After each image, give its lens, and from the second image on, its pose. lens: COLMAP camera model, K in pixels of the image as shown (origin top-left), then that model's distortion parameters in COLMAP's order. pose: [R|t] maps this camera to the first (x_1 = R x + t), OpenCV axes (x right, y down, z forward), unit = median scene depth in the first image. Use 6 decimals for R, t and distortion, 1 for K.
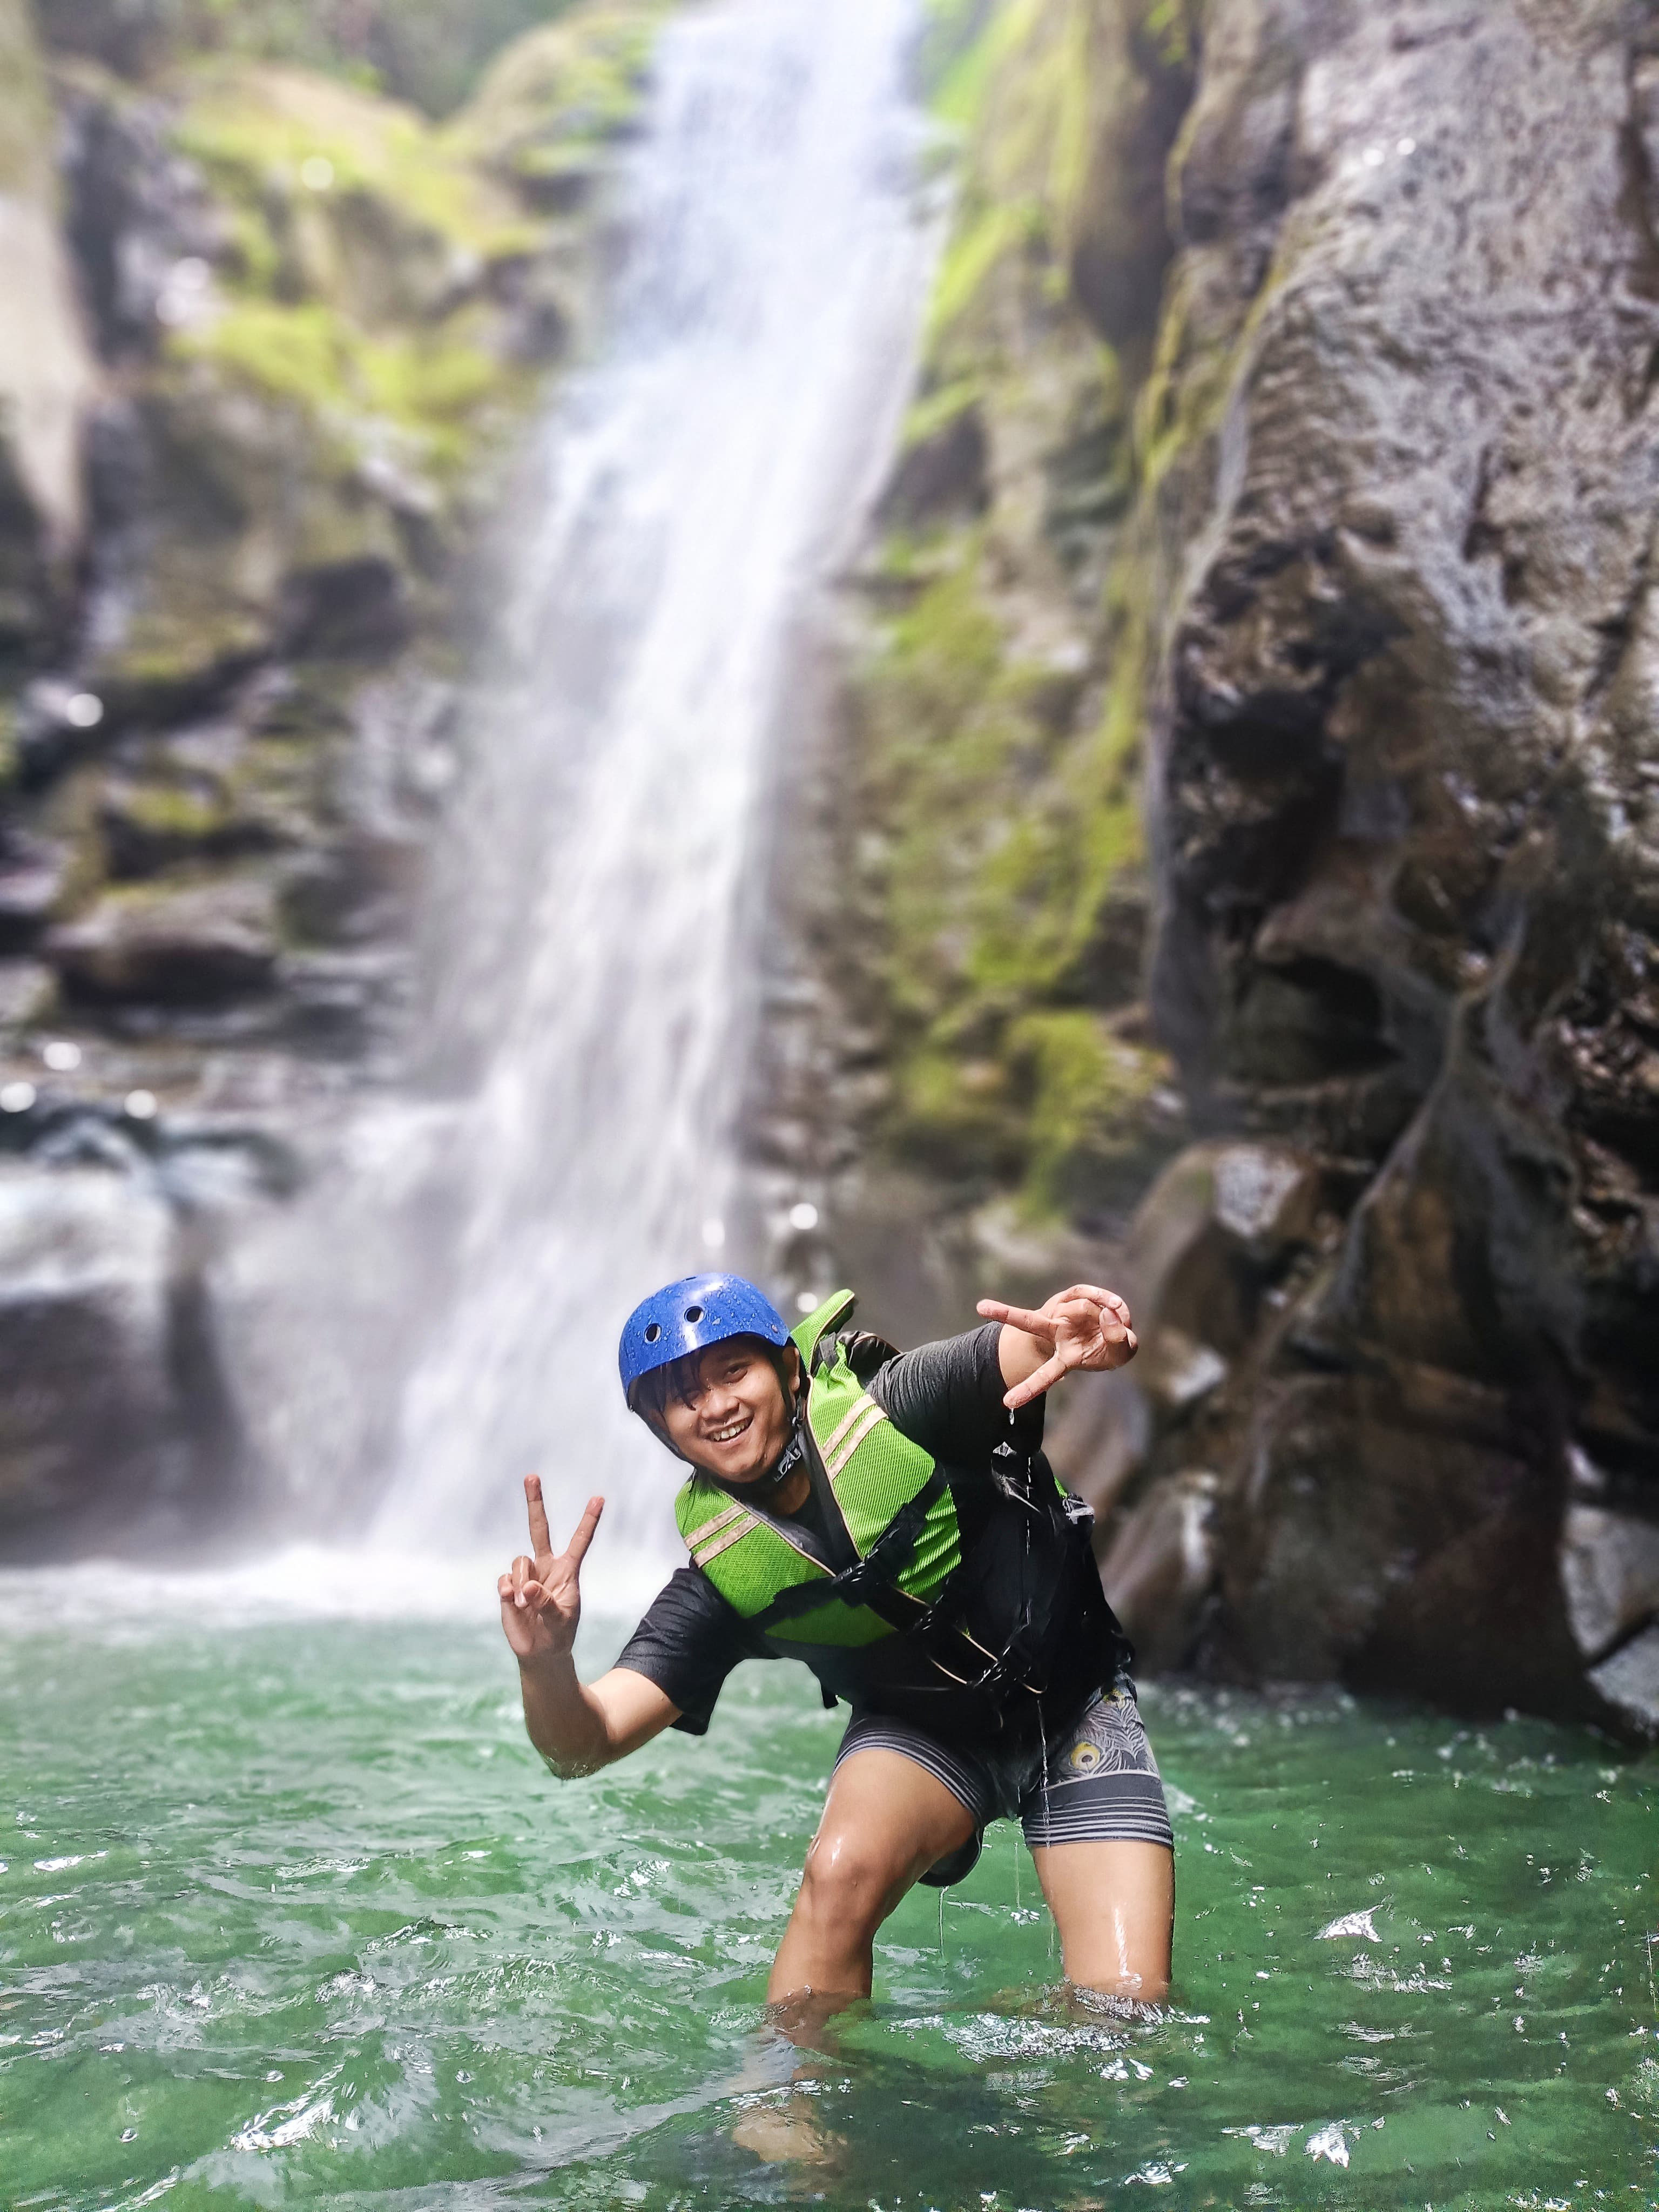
lens RADIAL K [[1682.8, 0, 838.3], [0, 1682.8, 1070.3], [0, 0, 1]] dist [0.051763, -0.112673]
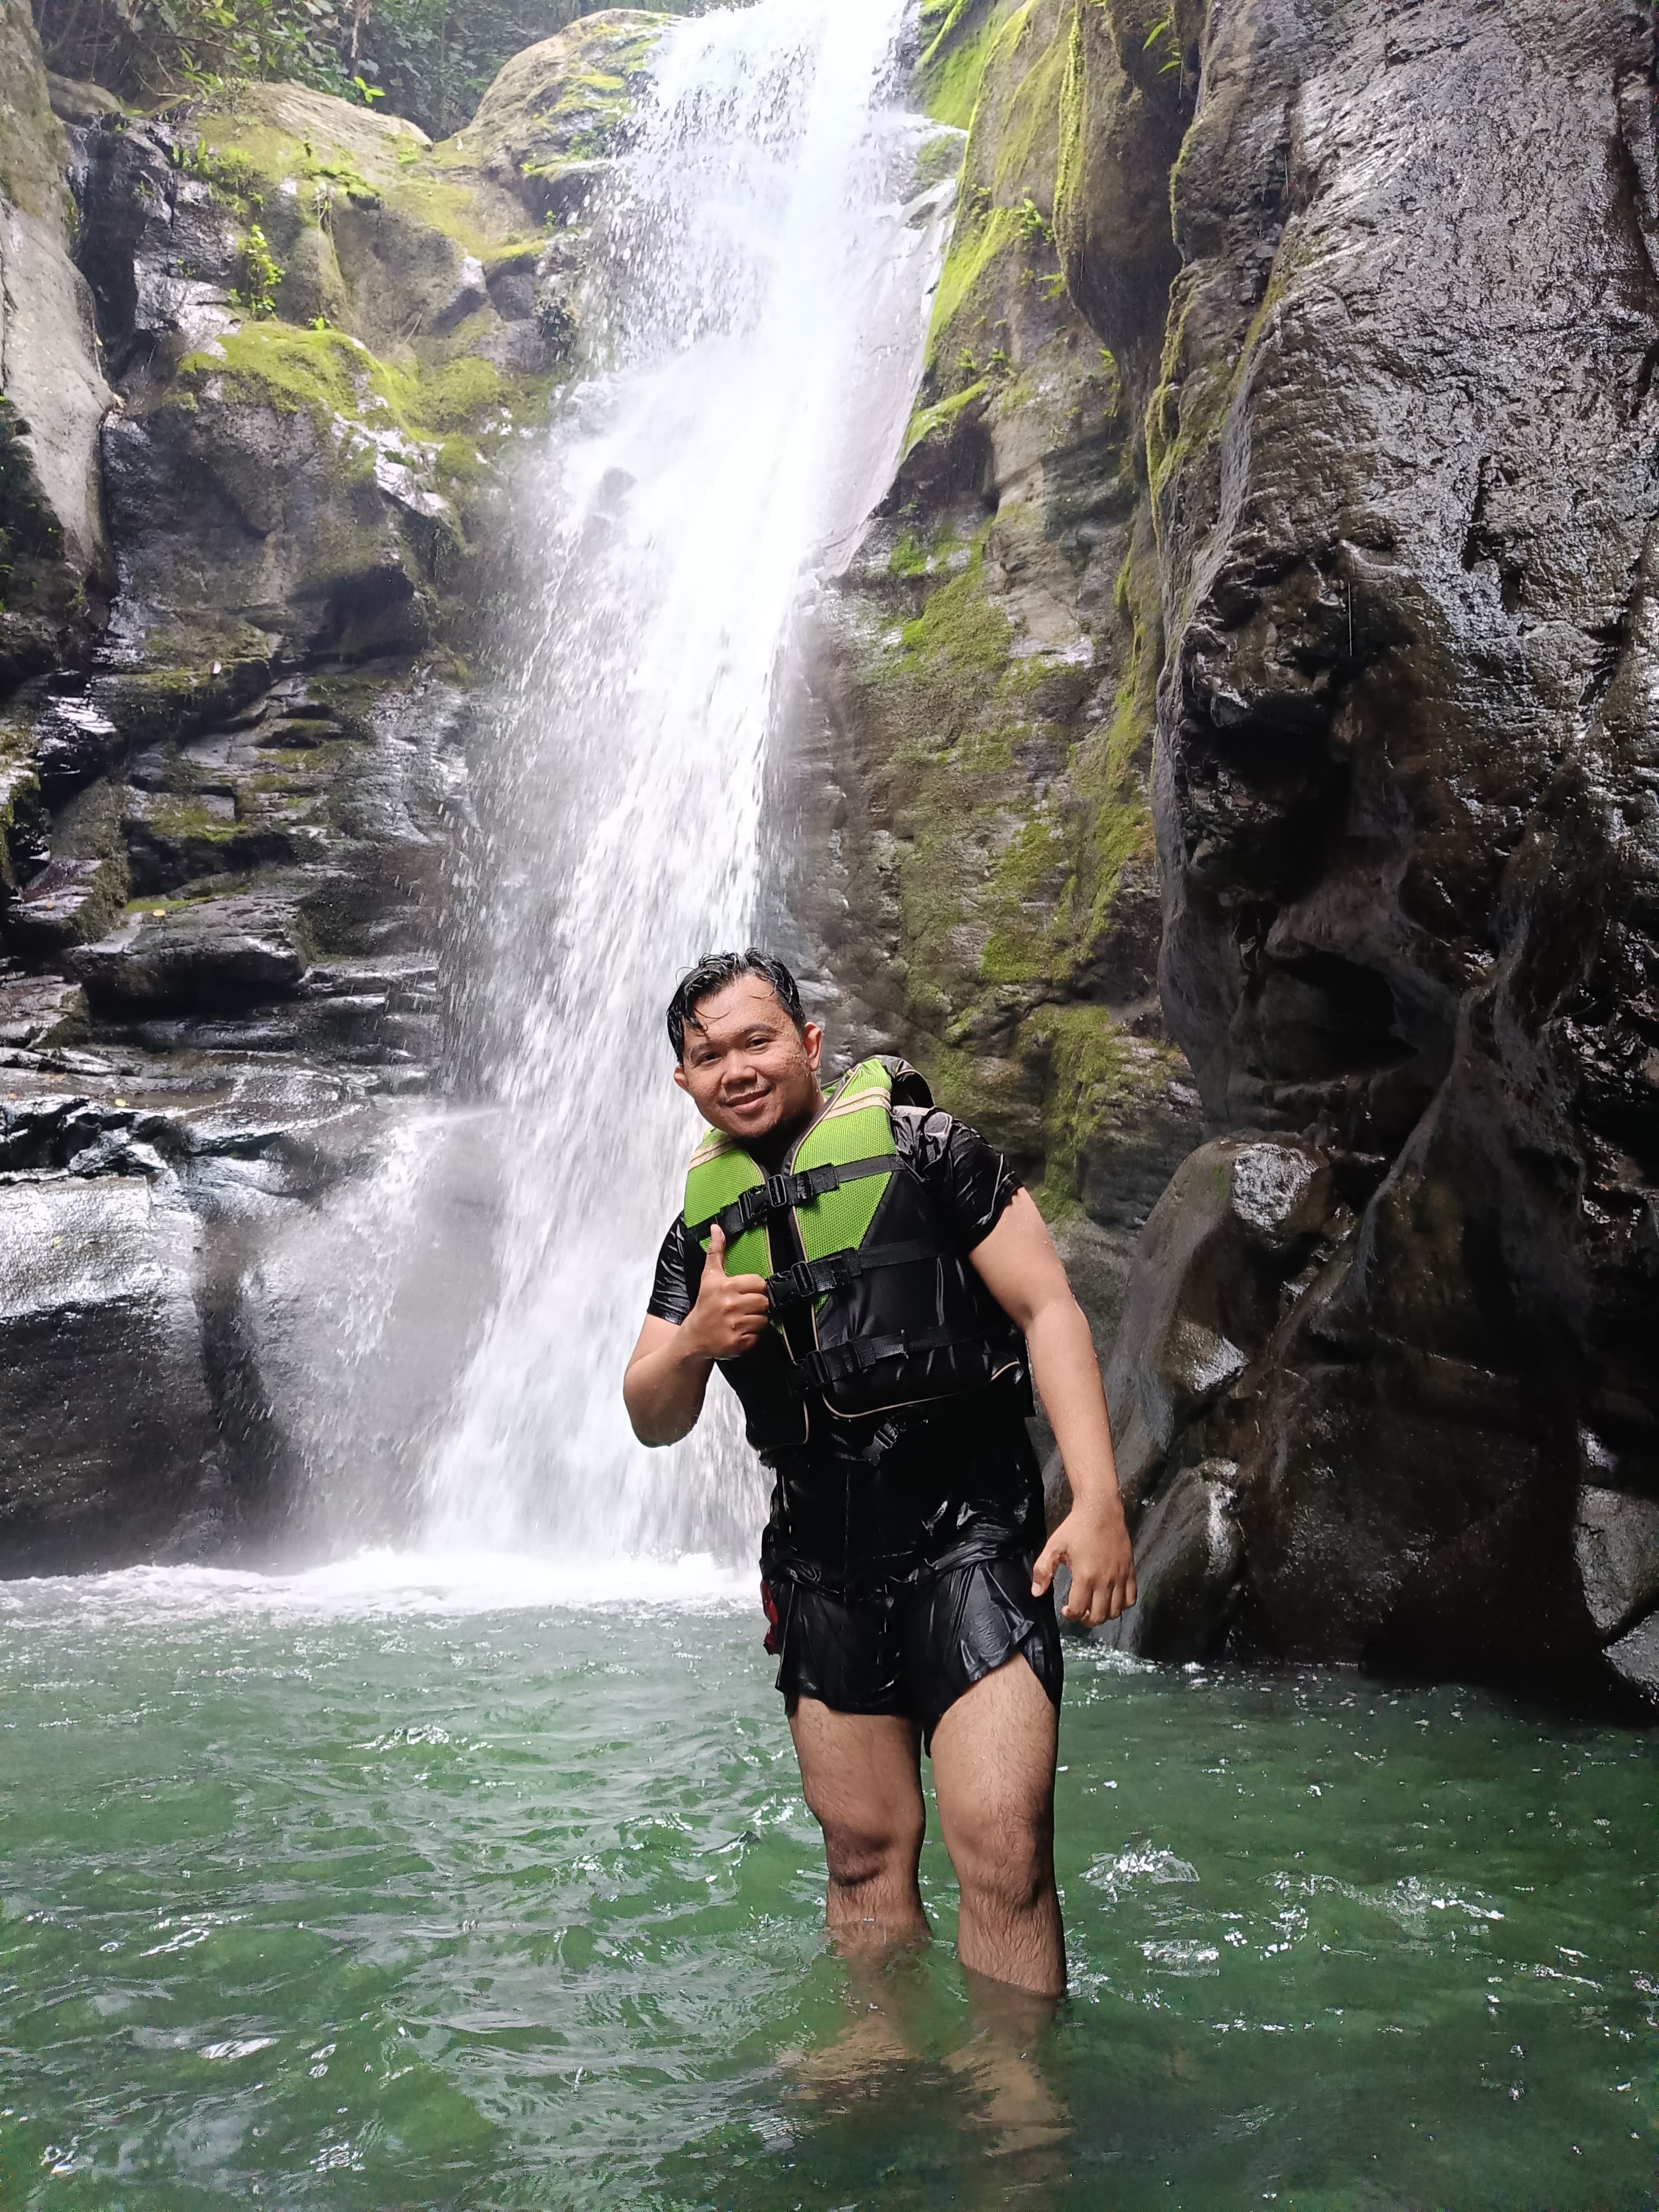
lens RADIAL K [[1682.8, 0, 838.3], [0, 1682.8, 1070.3], [0, 0, 1]] dist [0.051763, -0.112673]
pose [[0.999780, -0.019267, -0.008309, -0.005114], [0.019321, 0.999793, 0.006399, -0.008662], [0.008184, -0.006558, 0.999945, -0.023721]]
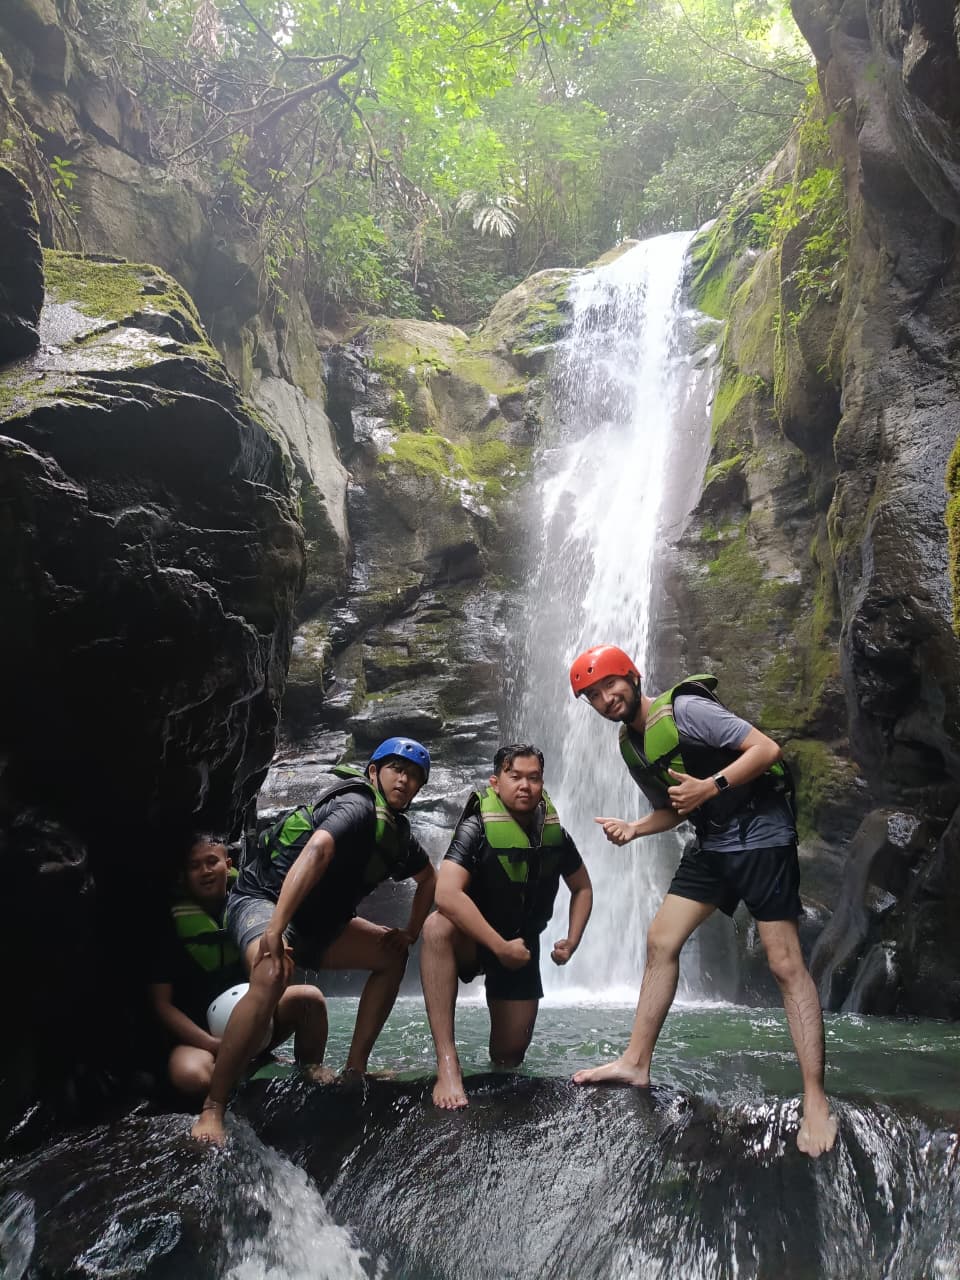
lens RADIAL K [[966.2, 0, 485.2], [0, 966.2, 621.2], [0, 0, 1]] dist [0.114776, -0.274151]
pose [[0.986338, -0.063857, -0.151852, -0.134146], [0.046657, 0.992356, -0.114250, -0.100466], [0.157987, 0.105604, 0.981778, -0.595493]]
